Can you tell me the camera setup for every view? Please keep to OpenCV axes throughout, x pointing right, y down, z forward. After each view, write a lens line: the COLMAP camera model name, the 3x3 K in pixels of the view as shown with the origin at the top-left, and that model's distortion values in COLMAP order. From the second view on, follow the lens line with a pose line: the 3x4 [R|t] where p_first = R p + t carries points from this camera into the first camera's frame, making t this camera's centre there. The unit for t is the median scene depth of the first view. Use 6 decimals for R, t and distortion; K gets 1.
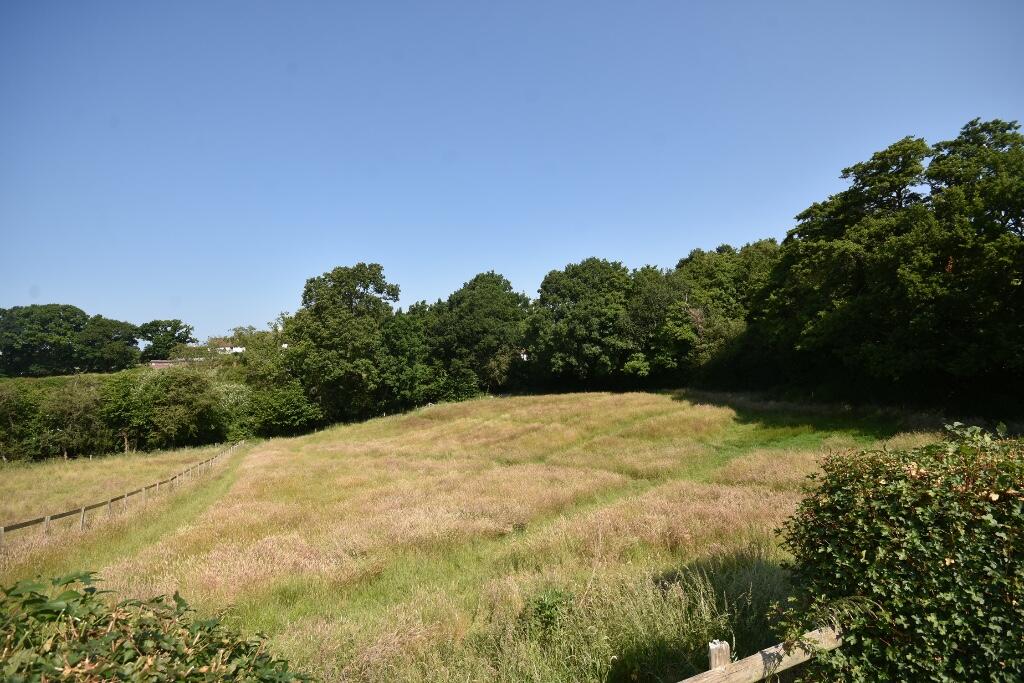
lens RADIAL K [[449.0, 0, 519.0], [0, 449.0, 344.0], [0, 0, 1]] dist [-0.003705, -0.007641]
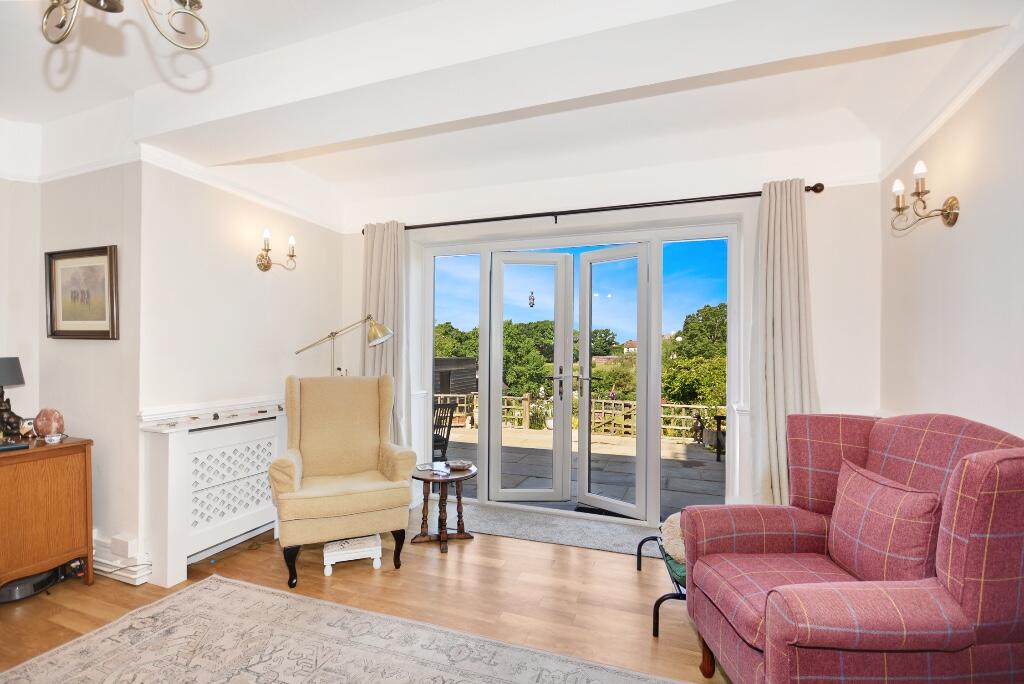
lens RADIAL K [[466.5, 0, 511.4], [0, 466.5, 344.3], [0, 0, 1]] dist [-0.003197, -0.000376]
pose [[0.672185, 0.026138, -0.739921, 0.341899], [-0.015850, 0.999656, 0.020914, -0.069490], [0.740213, -0.002331, 0.672368, -0.578978]]
